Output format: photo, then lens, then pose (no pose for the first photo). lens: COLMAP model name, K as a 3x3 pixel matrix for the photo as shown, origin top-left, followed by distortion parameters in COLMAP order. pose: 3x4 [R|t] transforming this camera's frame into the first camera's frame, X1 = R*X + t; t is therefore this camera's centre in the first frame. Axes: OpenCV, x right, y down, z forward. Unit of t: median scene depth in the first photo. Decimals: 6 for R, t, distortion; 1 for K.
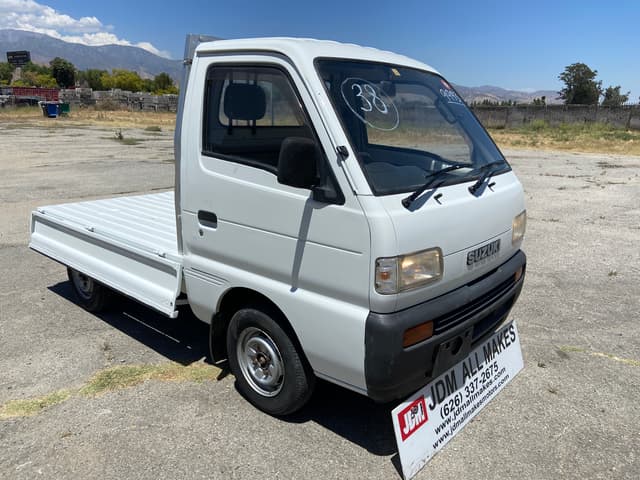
lens RADIAL K [[483.8, 0, 322.0], [0, 483.8, 239.5], [0, 0, 1]] dist [0.102451, -0.124037]
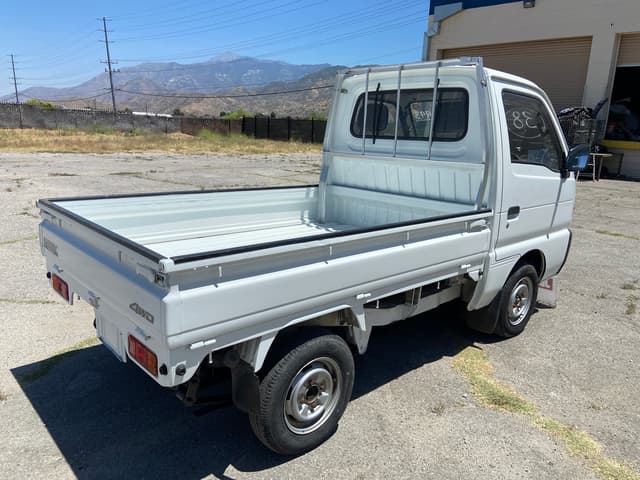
lens RADIAL K [[483.8, 0, 317.9], [0, 483.8, 243.4], [0, 0, 1]] dist [0.102451, -0.124037]
pose [[0.104993, -0.239377, 0.965233, -1.504066], [0.212085, 0.953658, 0.213437, -0.338428], [-0.971595, 0.182302, 0.150896, 1.288988]]
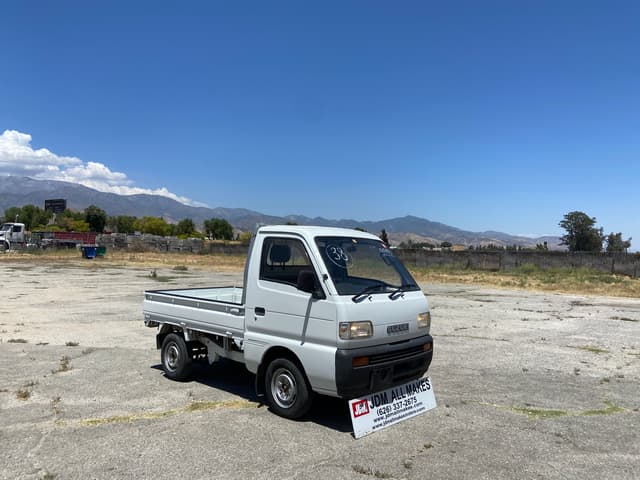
lens RADIAL K [[483.8, 0, 313.8], [0, 483.8, 229.3], [0, 0, 1]] dist [0.102451, -0.124037]
pose [[0.999263, 0.005107, -0.038032, 0.055315], [-0.016282, 0.953891, -0.299712, 0.222433], [0.034748, 0.300110, 0.953271, -0.950710]]
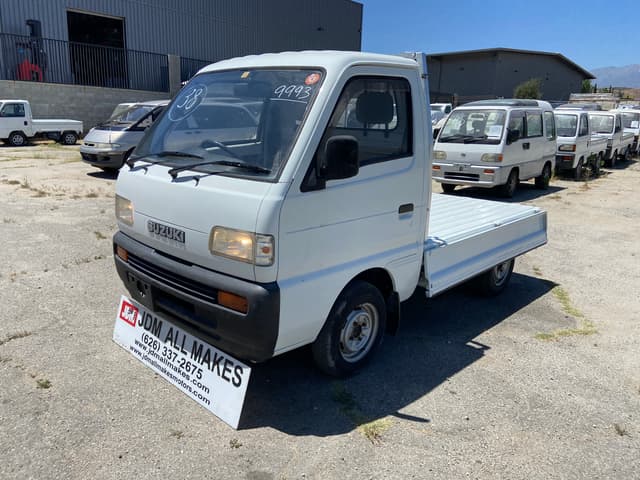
lens RADIAL K [[483.8, 0, 316.0], [0, 483.8, 239.8], [0, 0, 1]] dist [0.102451, -0.124037]
pose [[-0.028877, 0.230349, -0.972679, 1.292627], [-0.279313, 0.932464, 0.229118, -0.281962], [0.959766, 0.278298, 0.037413, 1.184309]]
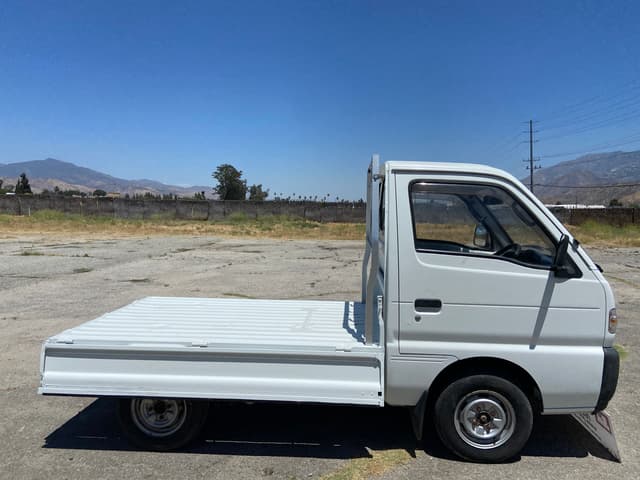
lens RADIAL K [[483.8, 0, 320.2], [0, 483.8, 241.8], [0, 0, 1]] dist [0.102451, -0.124037]
pose [[0.794033, -0.045175, 0.606193, -1.123559], [0.151155, 0.980585, -0.124917, -0.083949], [-0.588781, 0.190818, 0.785446, 0.199000]]
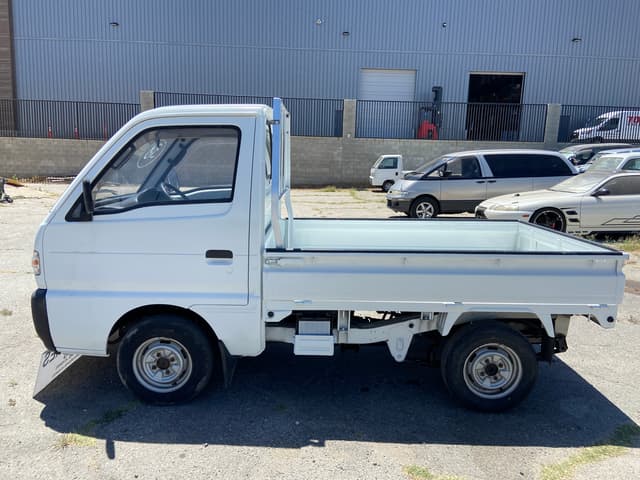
lens RADIAL K [[483.8, 0, 320.7], [0, 483.8, 239.1], [0, 0, 1]] dist [0.102451, -0.124037]
pose [[-0.744867, 0.083413, -0.661979, 0.722788], [-0.195019, 0.921609, 0.335565, -0.604271], [0.638076, 0.379049, -0.670209, 2.301209]]
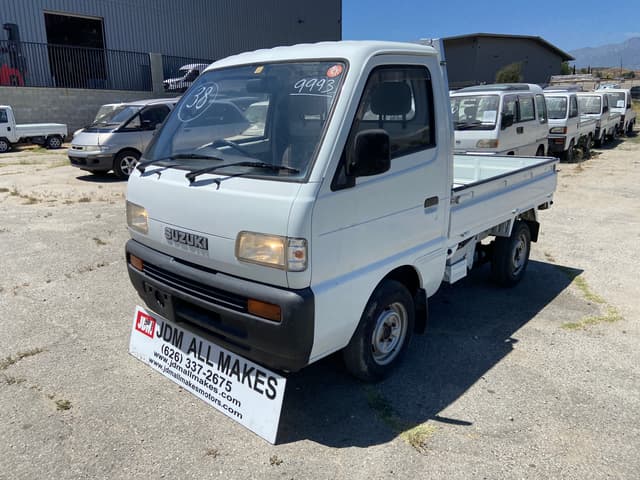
lens RADIAL K [[483.8, 0, 311.9], [0, 483.8, 233.9], [0, 0, 1]] dist [0.102451, -0.124037]
pose [[-0.002684, 0.233987, -0.972236, 1.244372], [-0.239091, 0.943891, 0.227825, -0.265825], [0.970993, 0.233065, 0.053410, 1.105911]]
